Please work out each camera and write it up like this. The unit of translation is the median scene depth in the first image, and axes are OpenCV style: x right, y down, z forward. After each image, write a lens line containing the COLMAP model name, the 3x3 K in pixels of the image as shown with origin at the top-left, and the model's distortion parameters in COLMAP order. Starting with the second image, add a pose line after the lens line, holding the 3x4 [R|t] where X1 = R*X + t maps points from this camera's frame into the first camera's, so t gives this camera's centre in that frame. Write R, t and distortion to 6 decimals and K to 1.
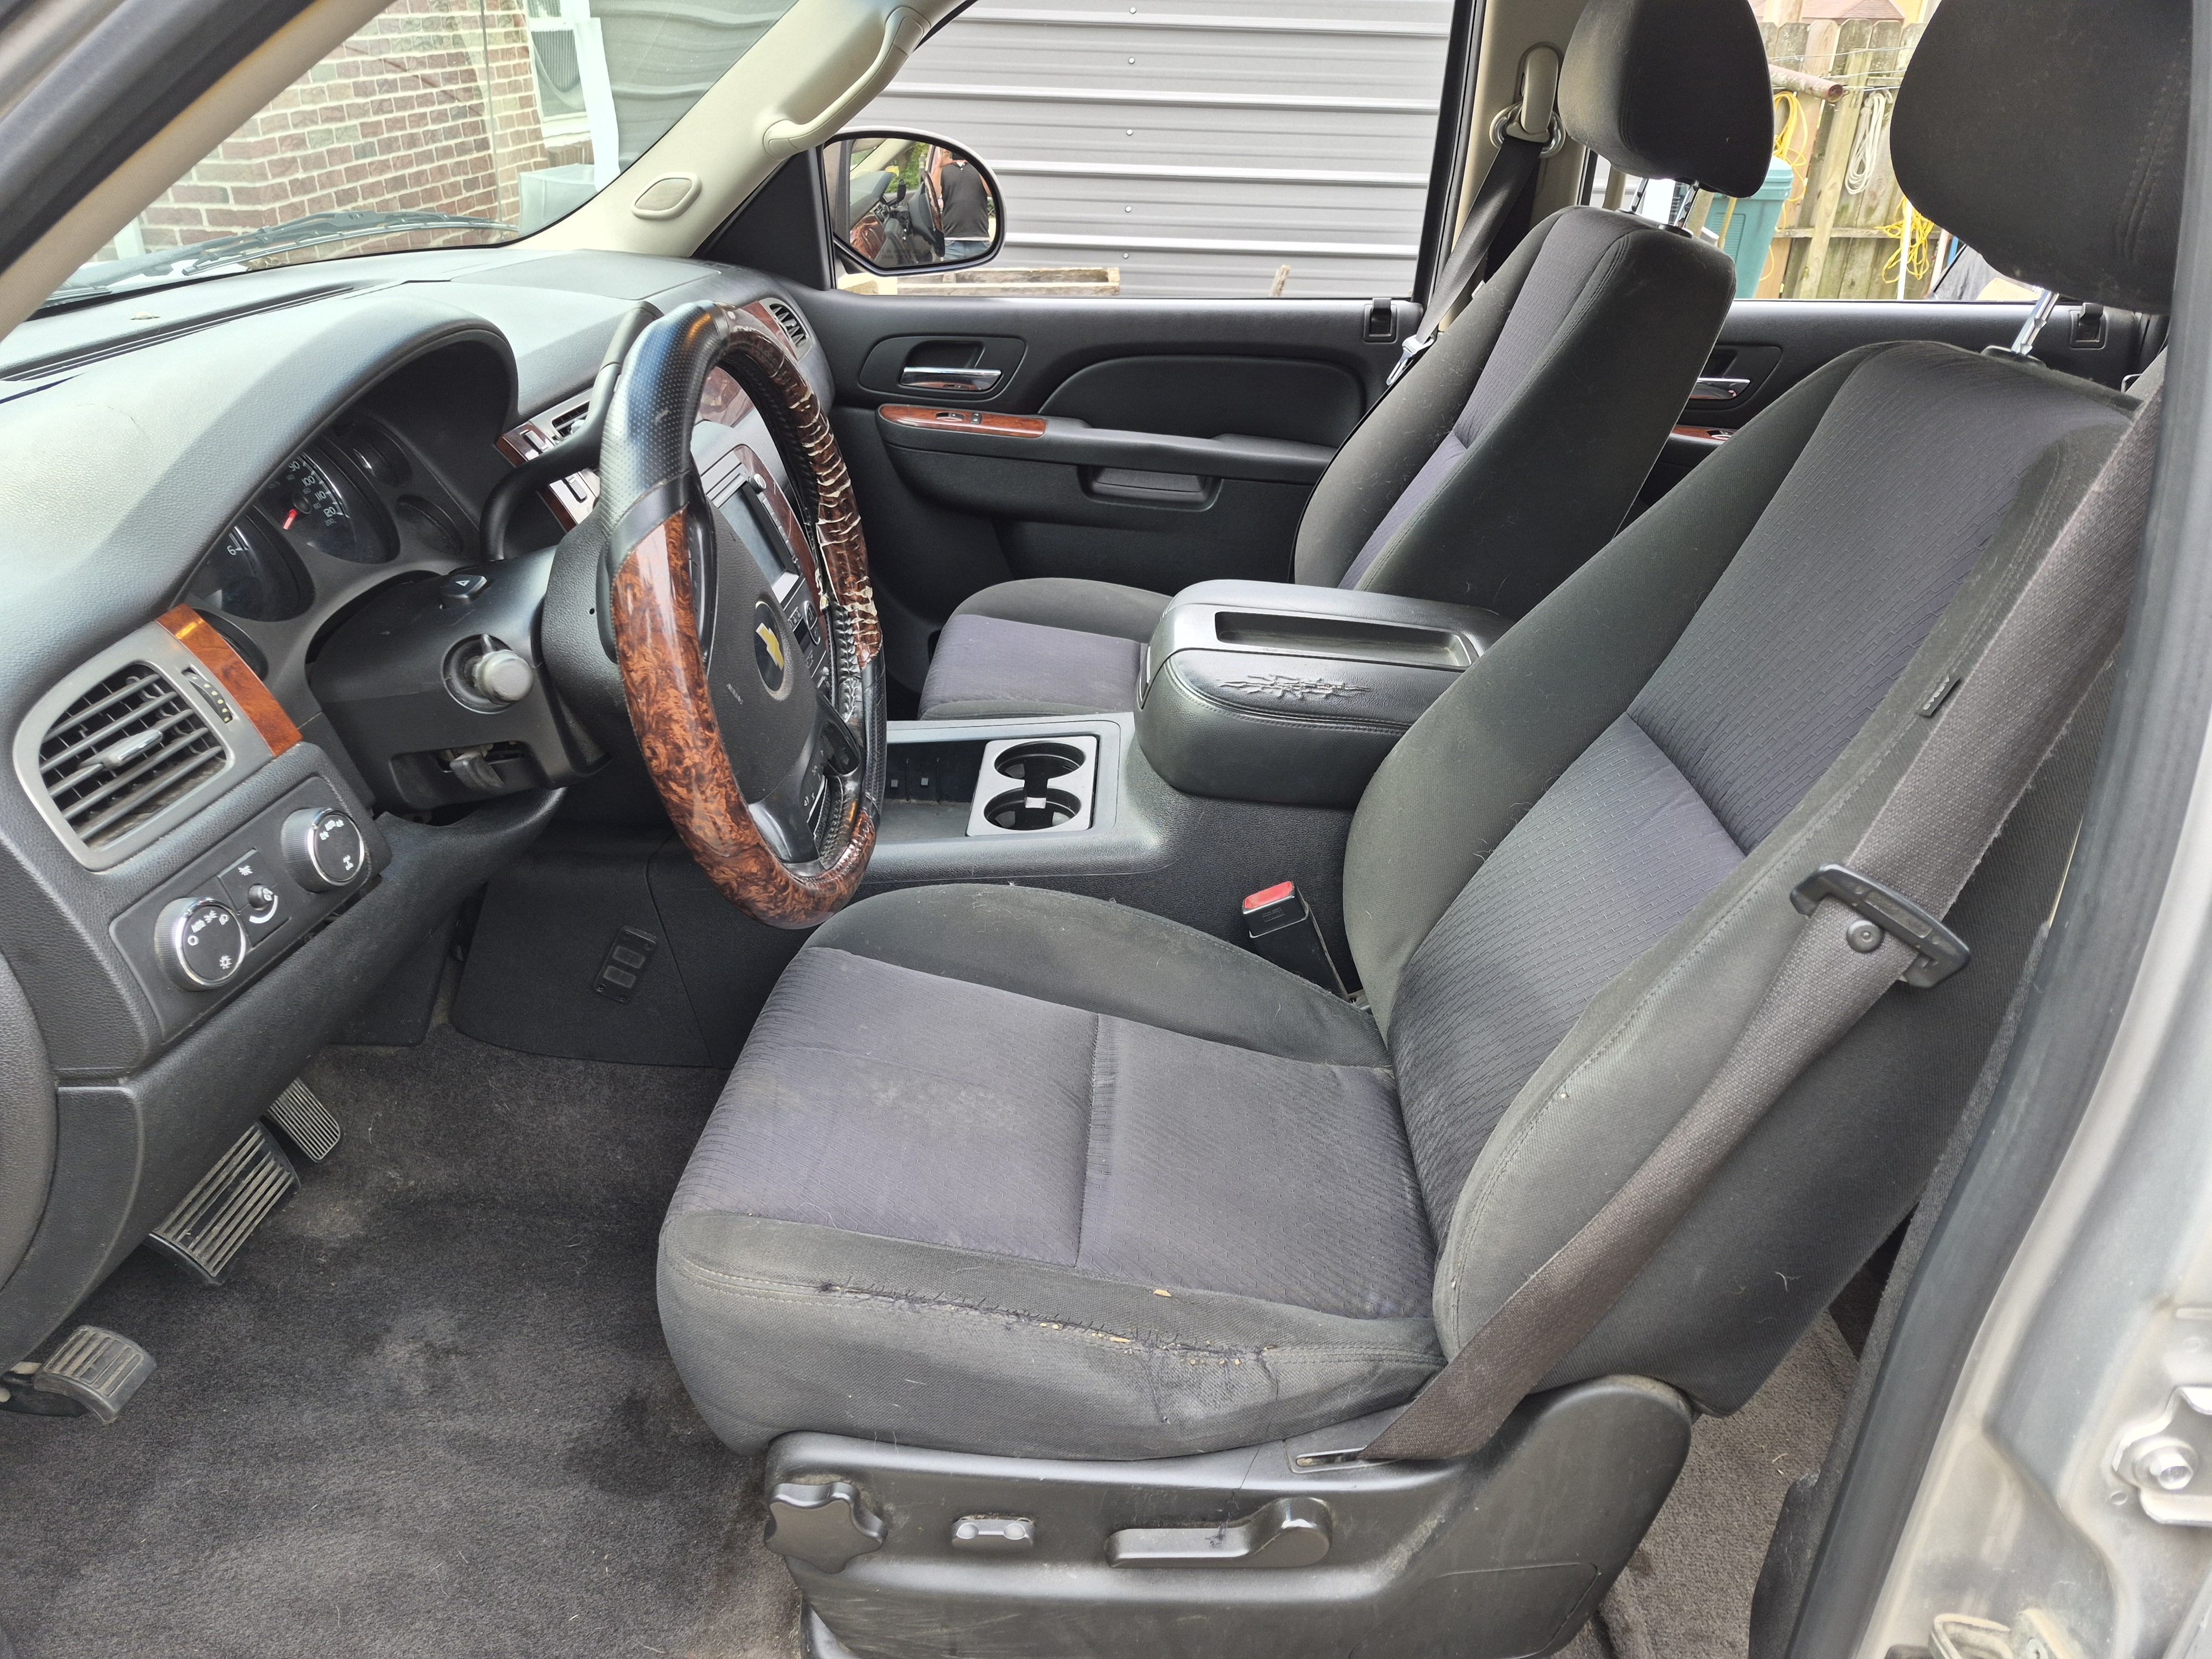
lens RADIAL K [[1676.2, 0, 1106.0], [0, 1676.2, 829.5], [0, 0, 1]] dist [-0.001823, -0.004204]
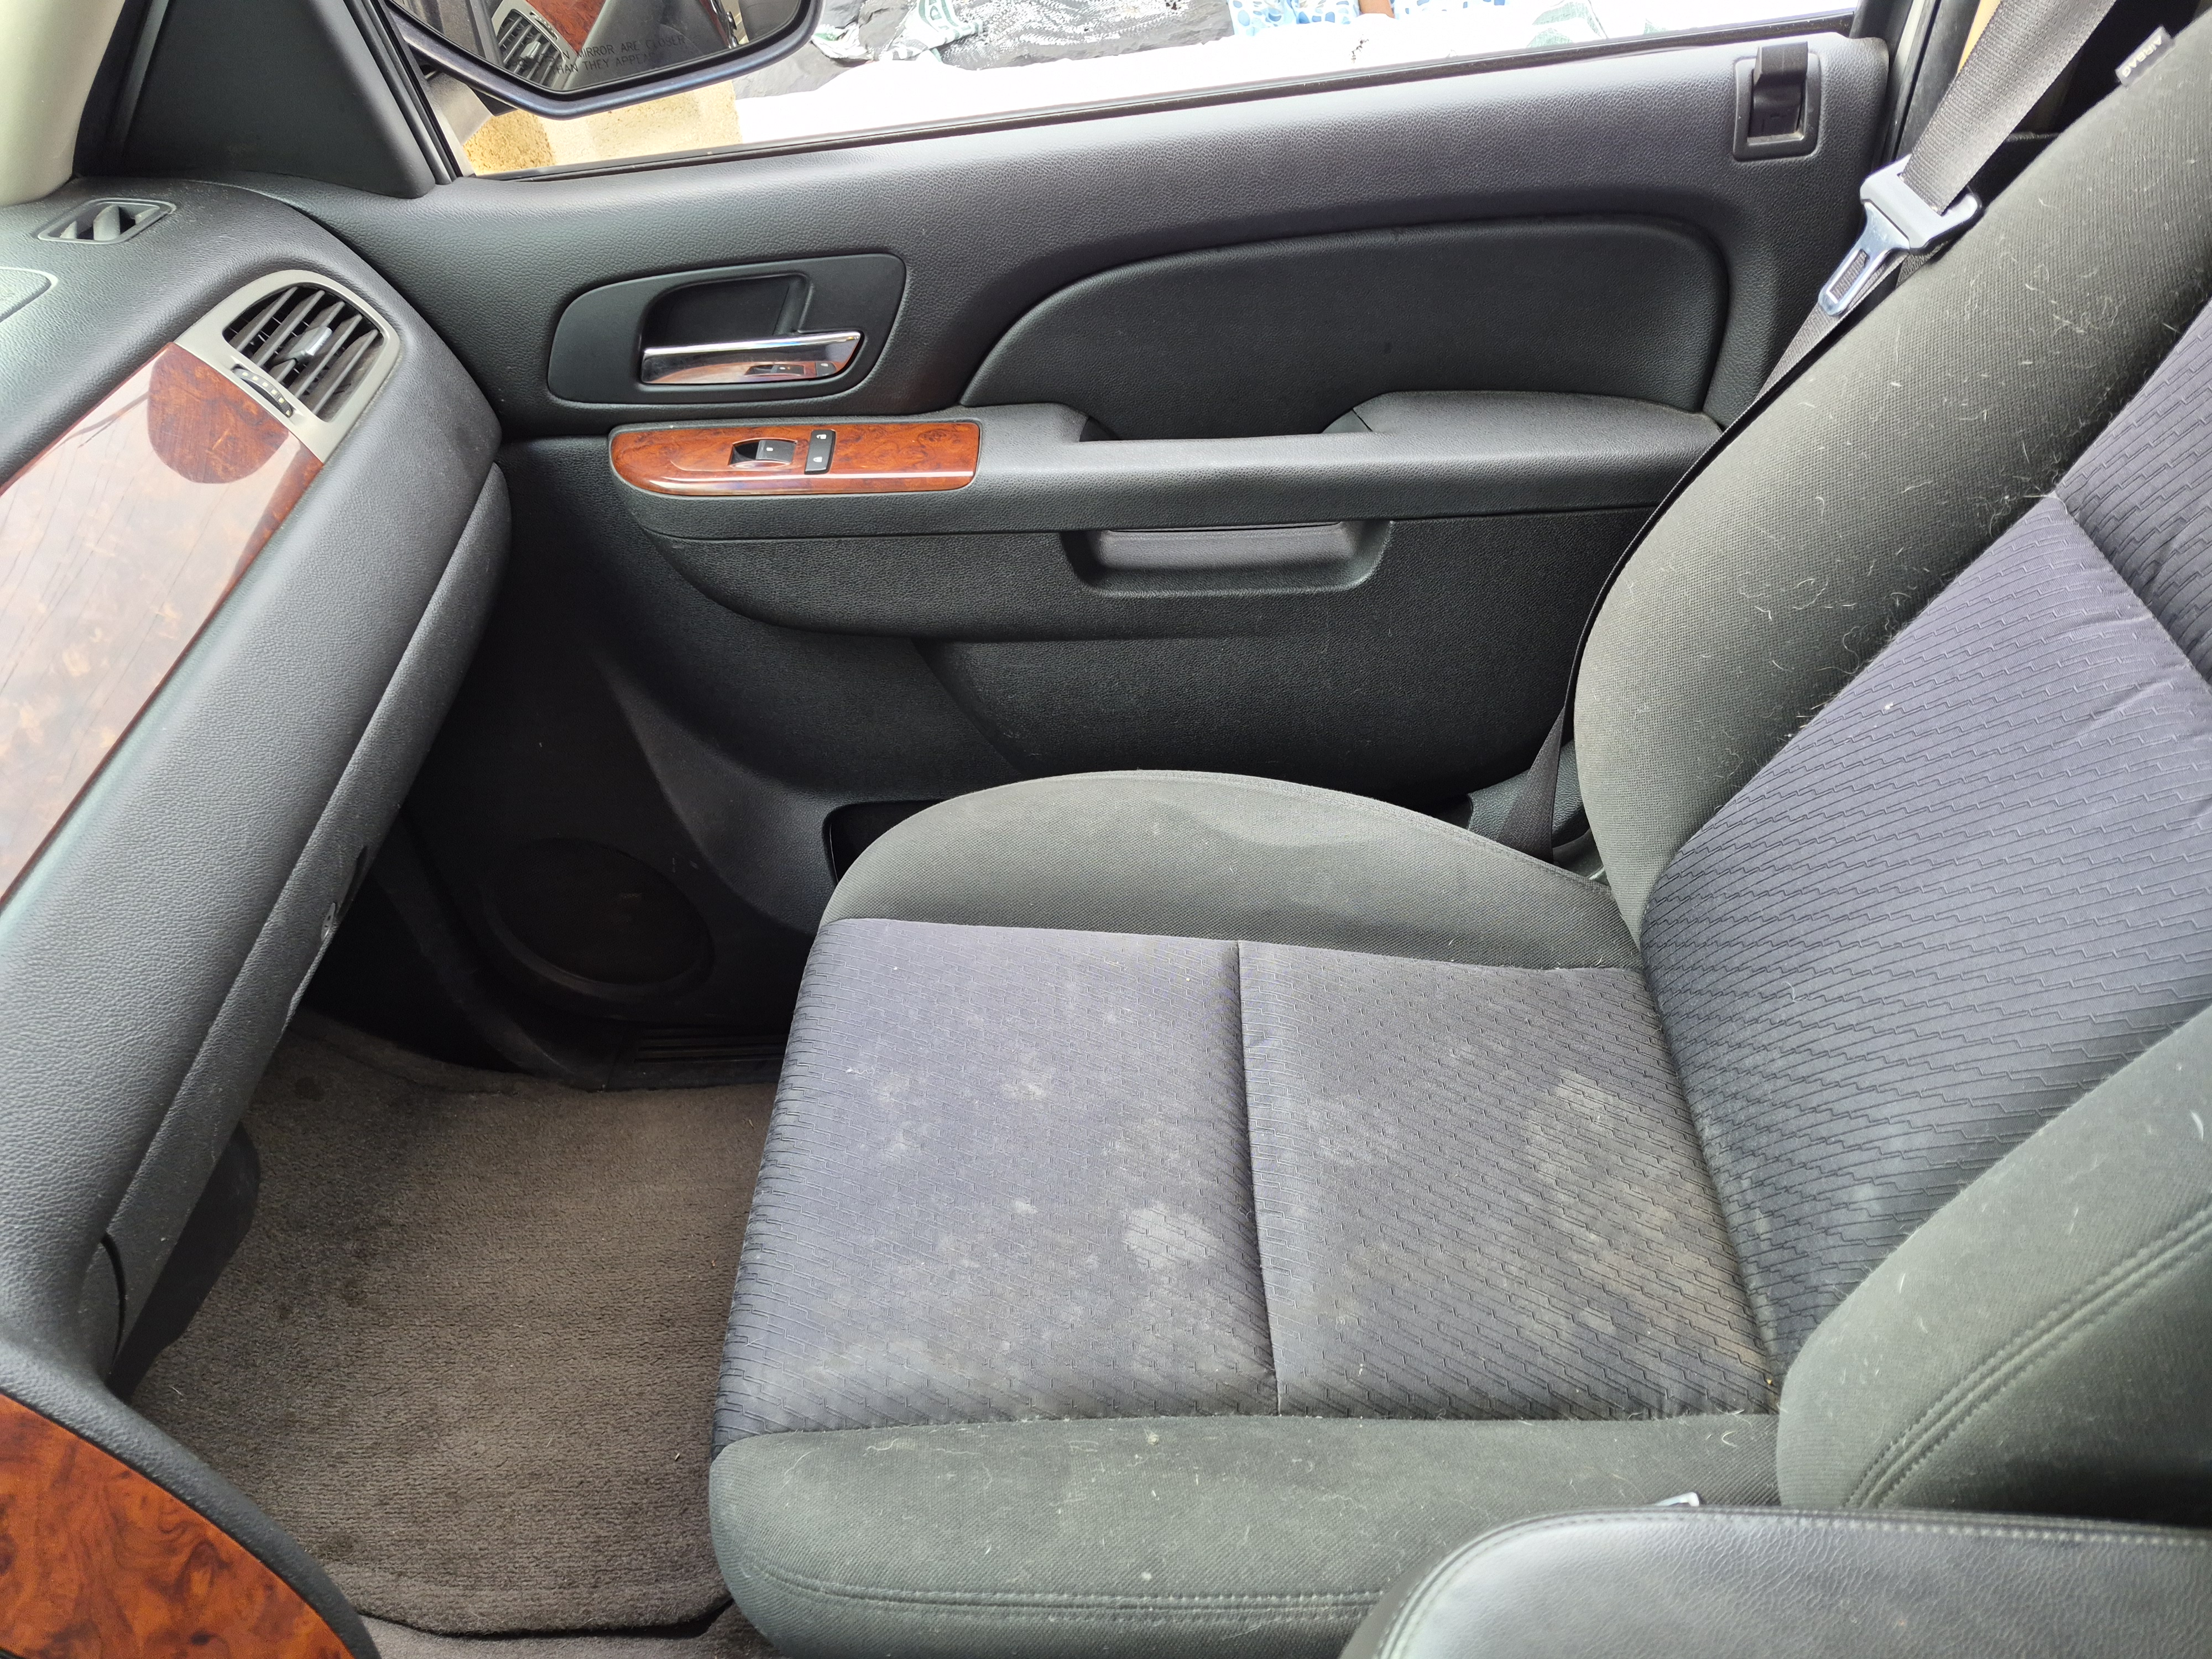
lens RADIAL K [[1676.2, 0, 1106.0], [0, 1676.2, 829.5], [0, 0, 1]] dist [-0.001823, -0.004204]
pose [[0.991244, -0.072365, -0.110444, 0.037963], [0.096519, 0.967895, 0.232084, -0.241935], [0.090104, -0.240712, 0.966405, 0.558524]]
